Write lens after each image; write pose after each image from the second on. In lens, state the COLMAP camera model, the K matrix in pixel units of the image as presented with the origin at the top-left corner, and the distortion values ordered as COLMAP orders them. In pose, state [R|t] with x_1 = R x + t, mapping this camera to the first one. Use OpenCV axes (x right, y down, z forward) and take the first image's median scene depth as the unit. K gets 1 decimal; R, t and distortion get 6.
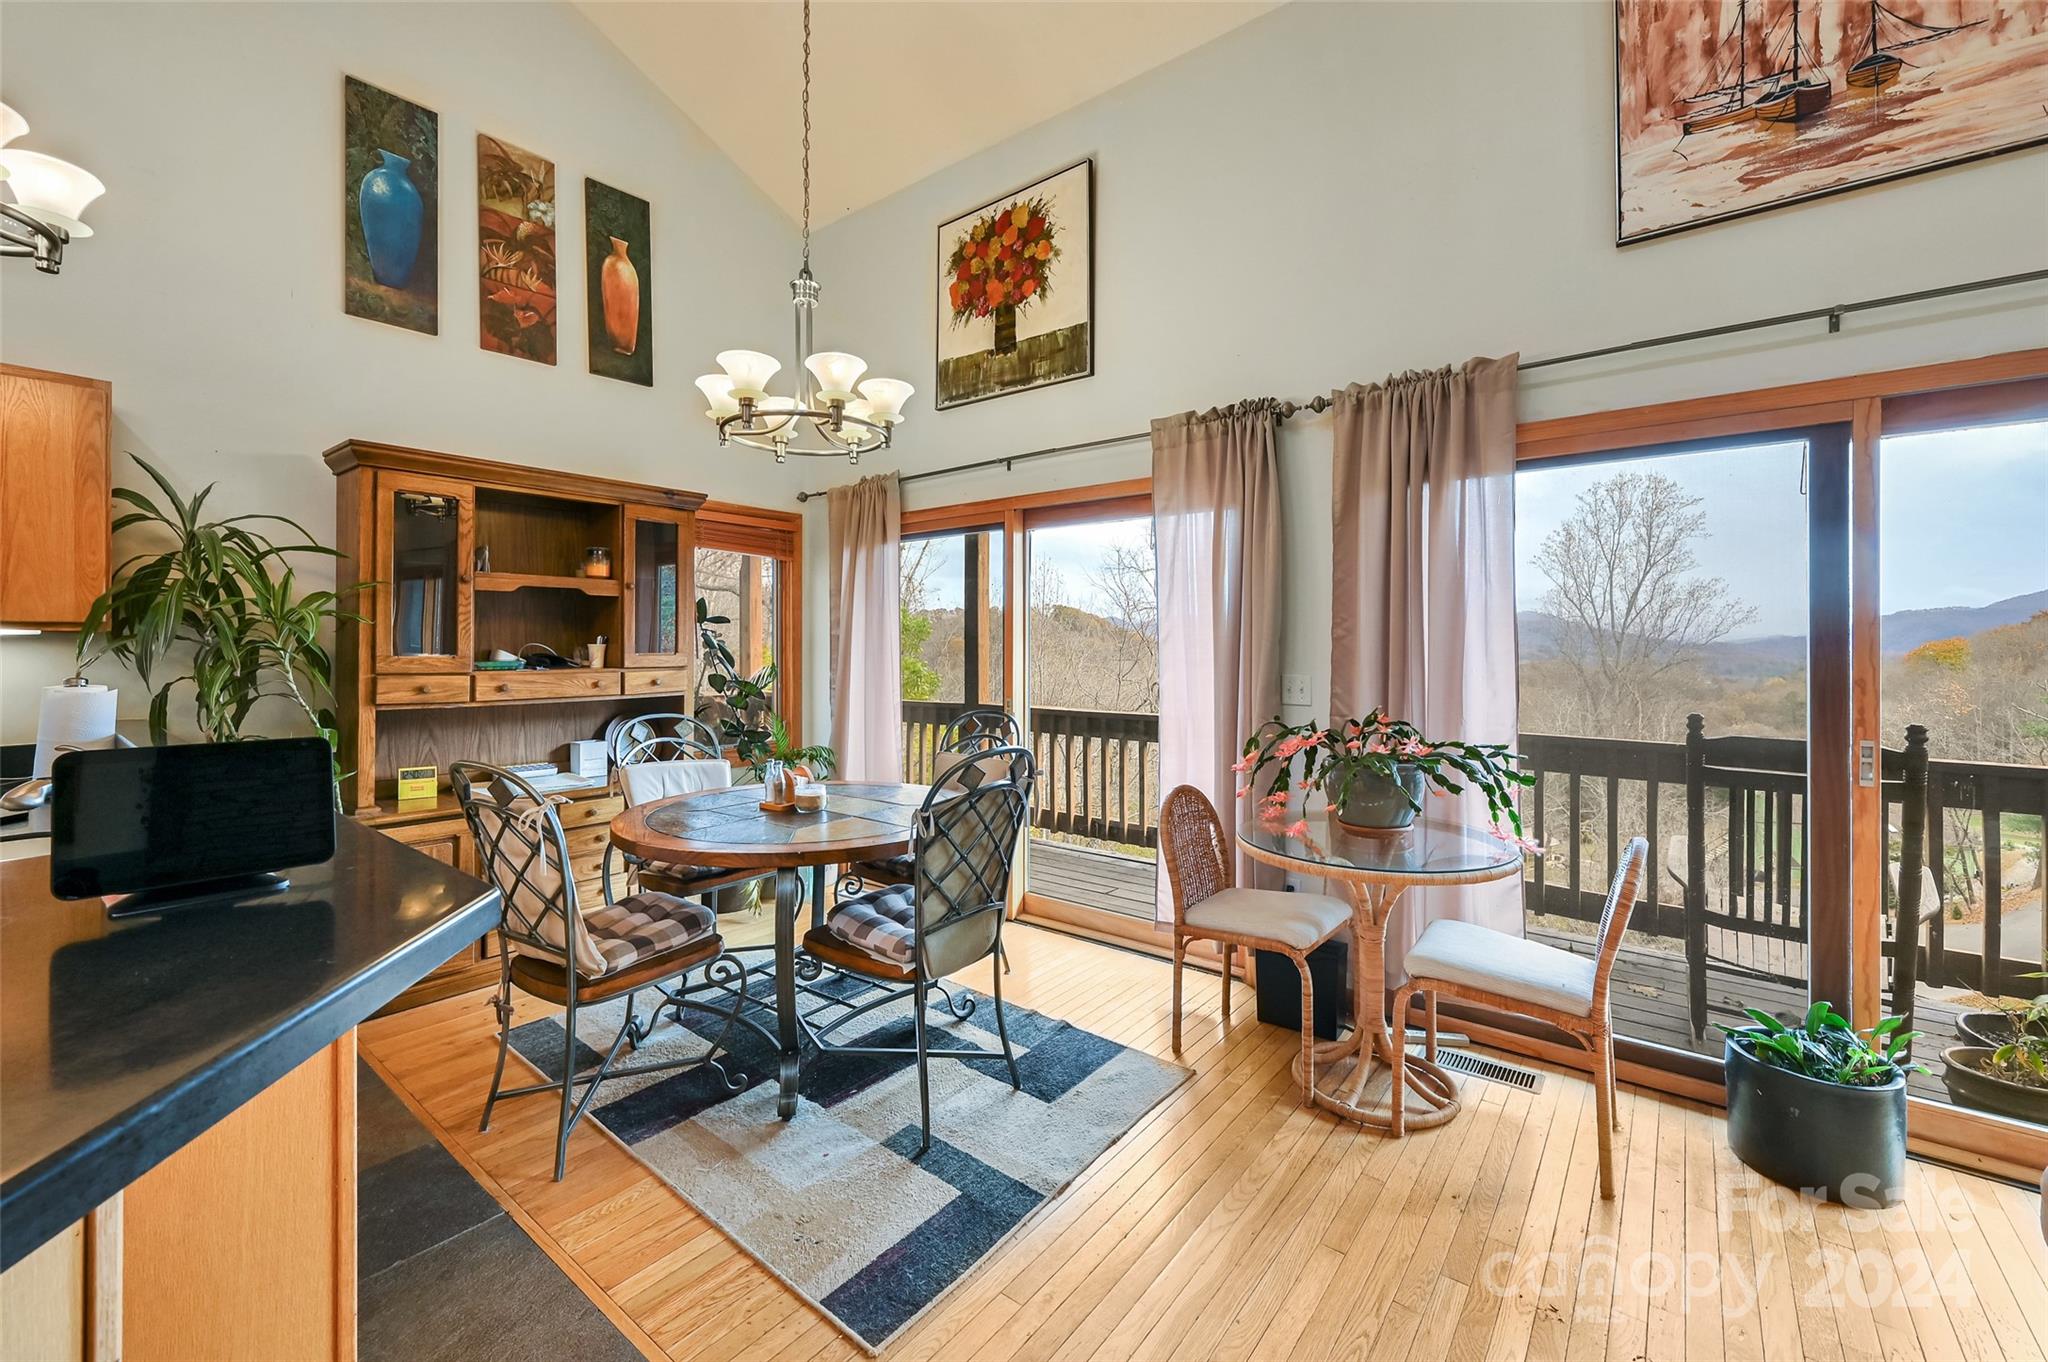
lens RADIAL K [[839.7, 0, 1015.0], [0, 839.7, 643.9], [0, 0, 1]] dist [0.000003, 0.001042]
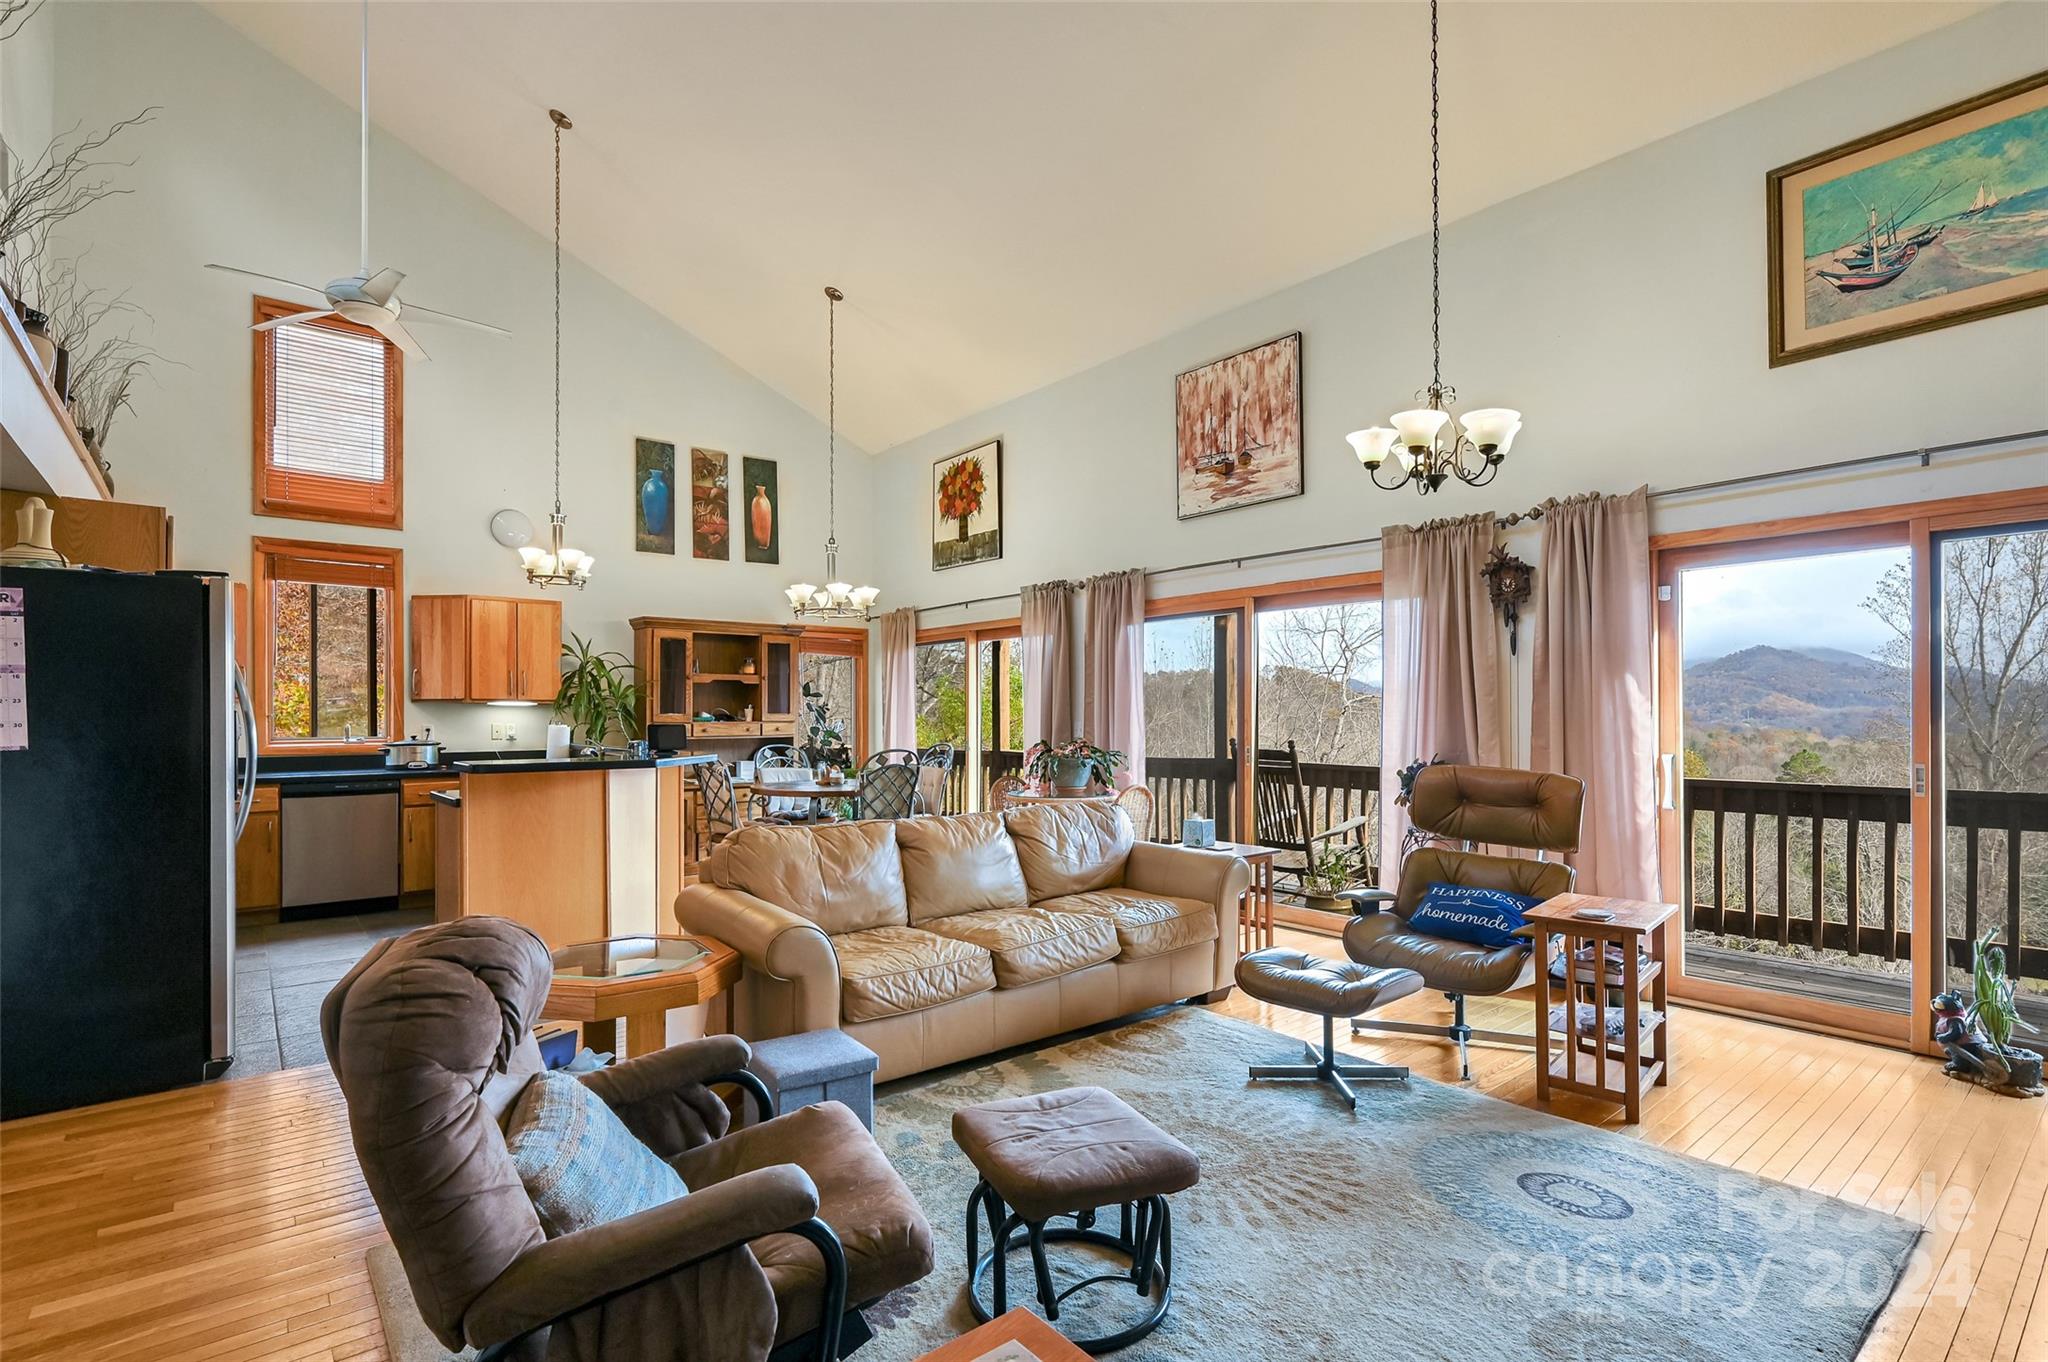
lens RADIAL K [[965.3, 0, 1030.9], [0, 965.3, 707.7], [0, 0, 1]] dist [-0.000609, -0.001538]
pose [[0.979714, -0.006049, -0.200311, 0.573221], [0.004930, 0.999969, -0.006084, 0.014411], [0.200342, 0.004973, 0.979713, -1.027194]]
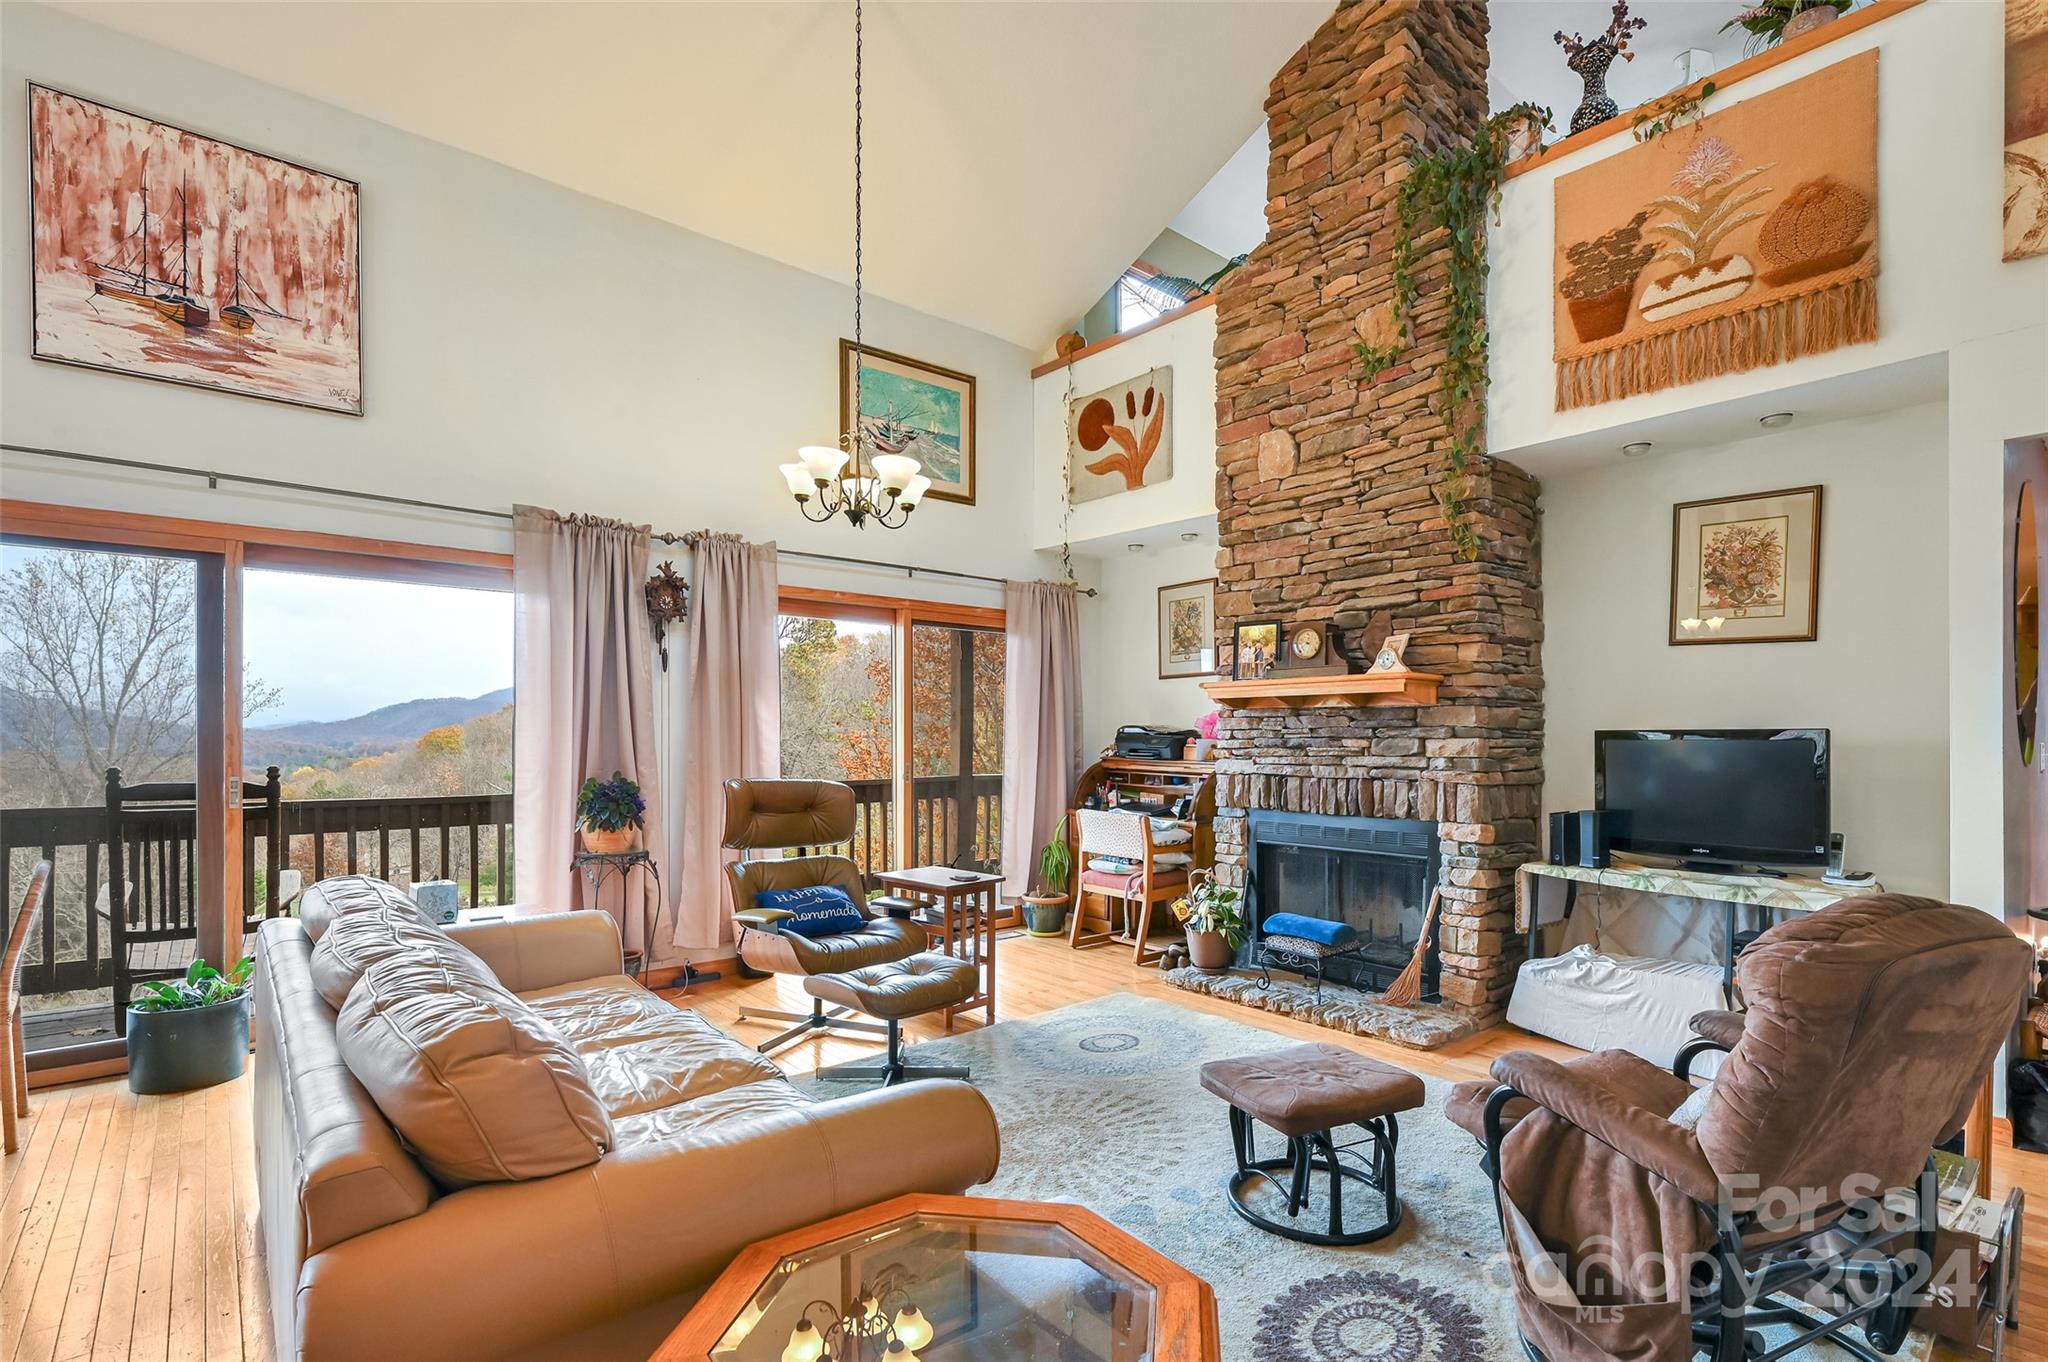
lens RADIAL K [[965.3, 0, 1052.9], [0, 965.3, 738.7], [0, 0, 1]] dist [-0.000609, -0.001538]
pose [[0.175137, -0.004942, 0.984532, -0.224448], [-0.003654, 0.999977, 0.005670, 0.020551], [-0.984537, -0.004590, 0.175115, -0.406553]]
